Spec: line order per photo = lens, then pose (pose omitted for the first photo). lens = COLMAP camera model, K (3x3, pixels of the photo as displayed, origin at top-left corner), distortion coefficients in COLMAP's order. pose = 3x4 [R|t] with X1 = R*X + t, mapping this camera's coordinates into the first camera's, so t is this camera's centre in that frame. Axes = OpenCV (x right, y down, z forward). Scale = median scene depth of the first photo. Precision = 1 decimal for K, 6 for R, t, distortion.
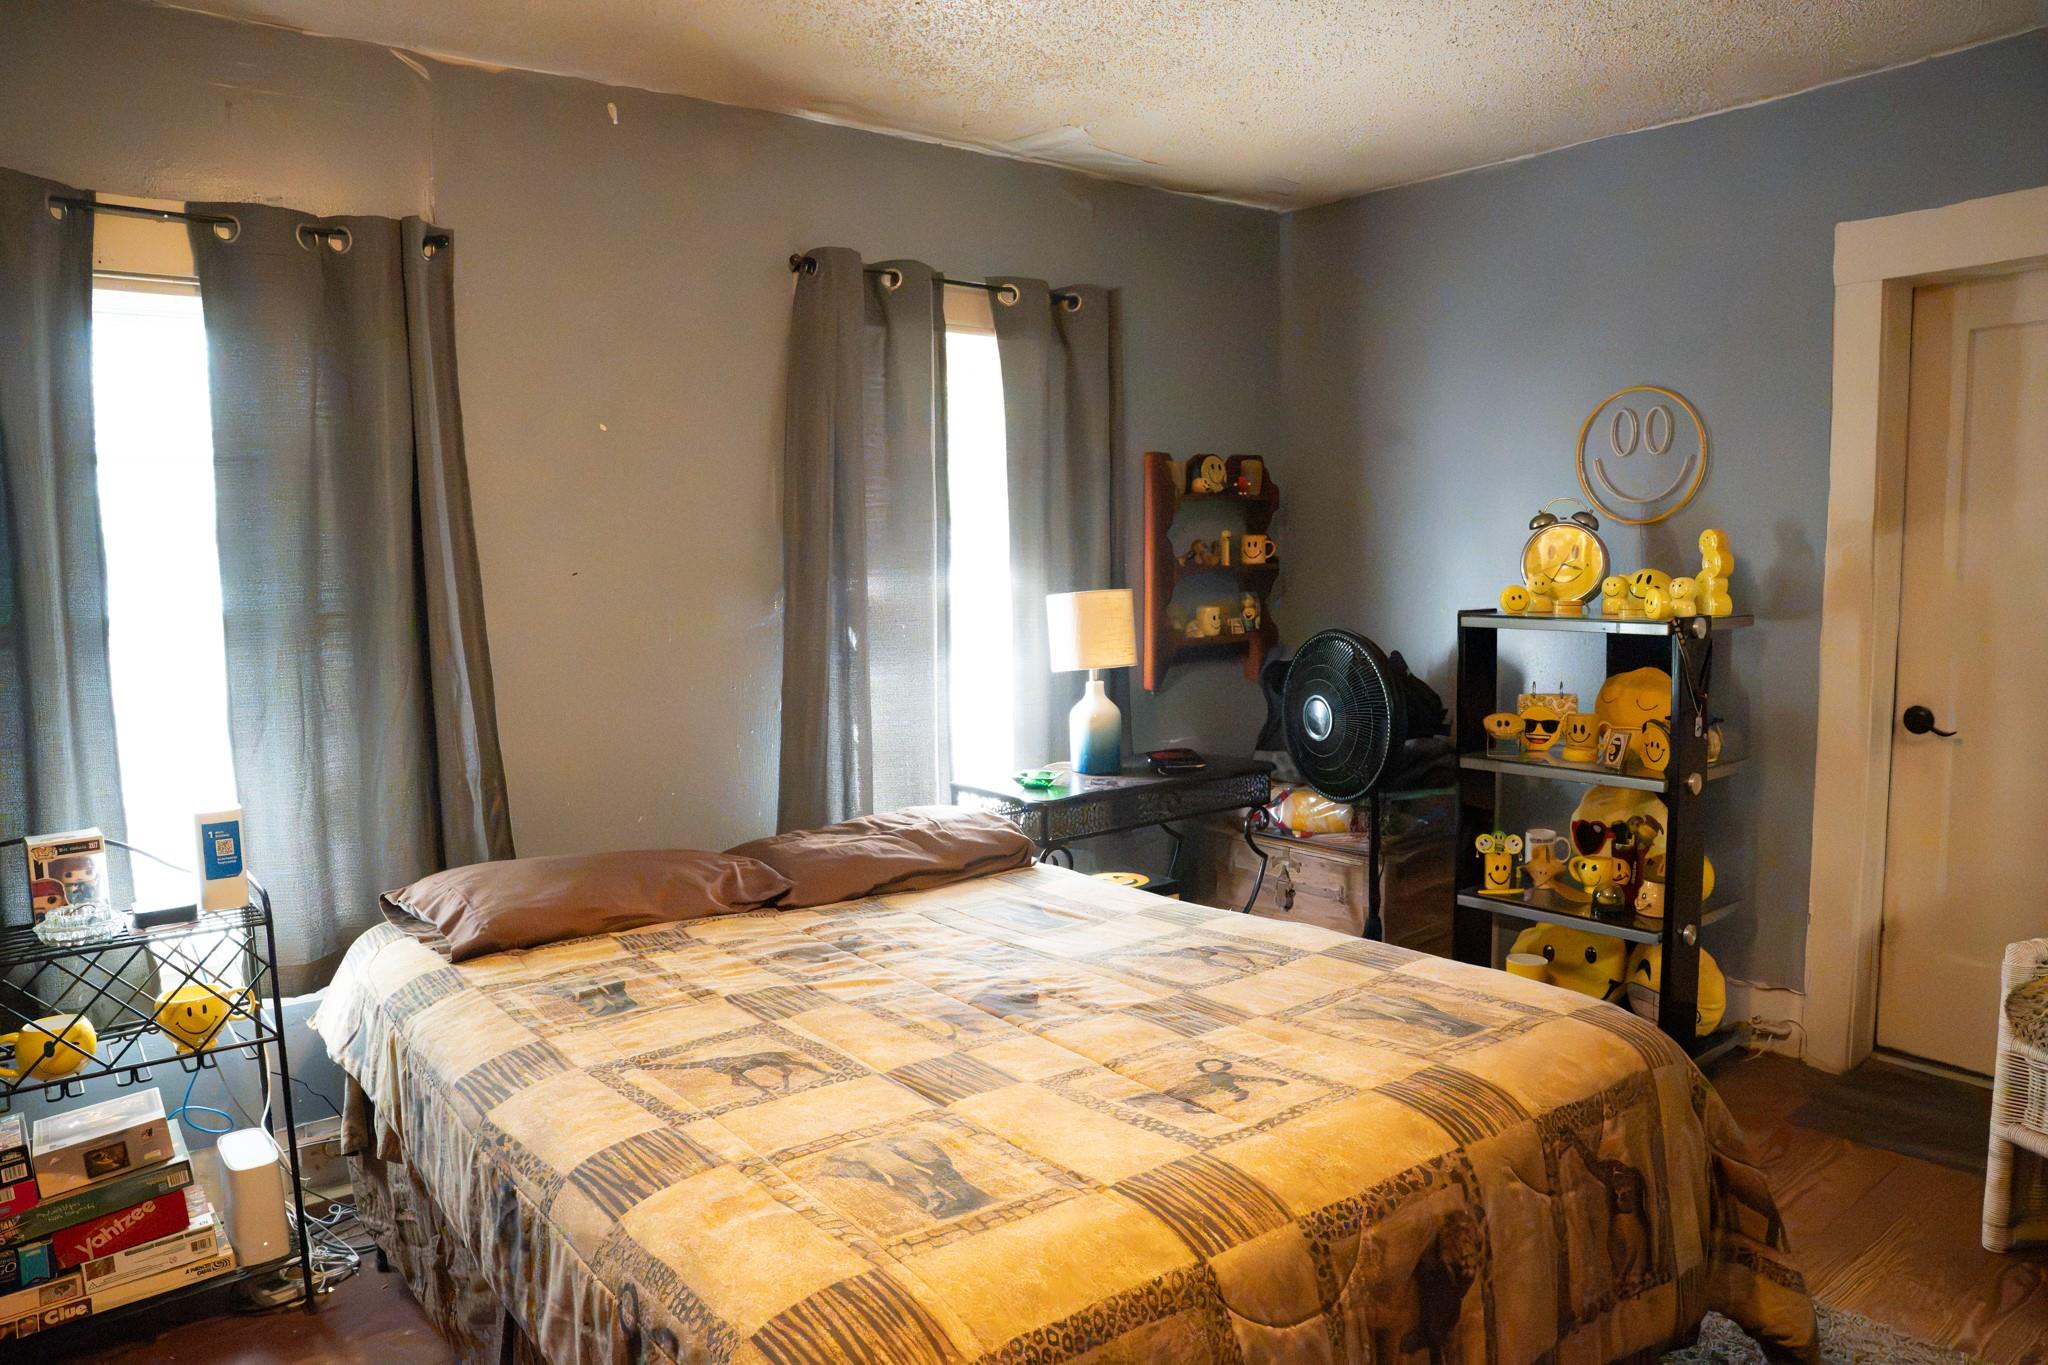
lens RADIAL K [[1402.4, 0, 1016.6], [0, 1402.4, 685.3], [0, 0, 1]] dist [-0.177001, 0.133851]
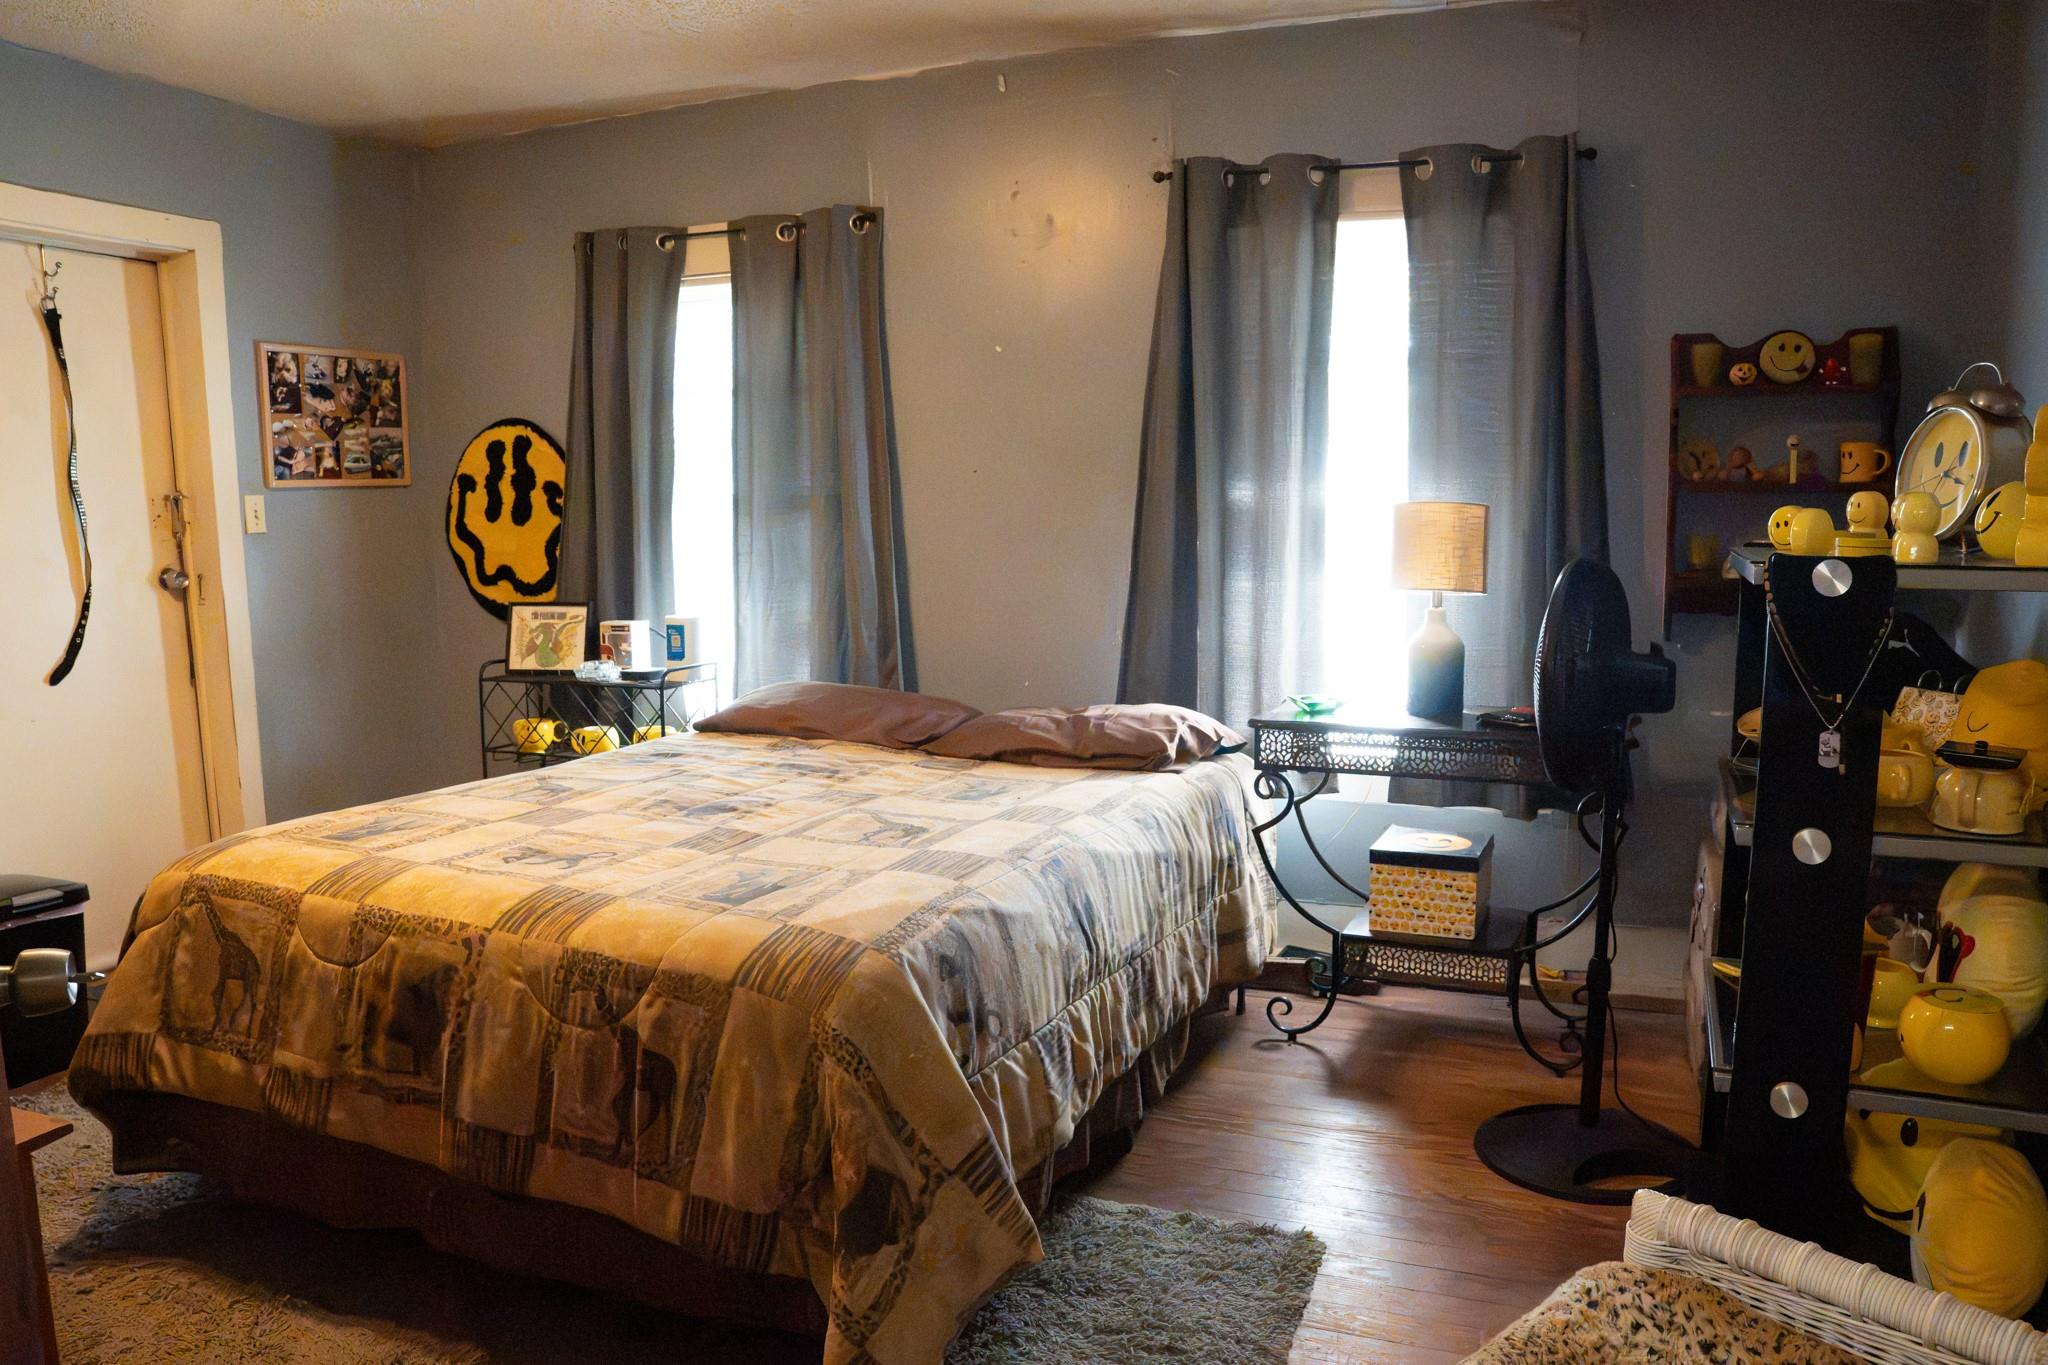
lens RADIAL K [[1492.6, 0, 1024.0], [0, 1492.6, 682.5], [0, 0, 1]] dist [-0.135615, 0.000751]
pose [[0.476779, 0.124758, -0.870125, 1.132632], [-0.091440, 0.991546, 0.092063, -0.027623], [0.874254, 0.035671, 0.484156, 0.530959]]
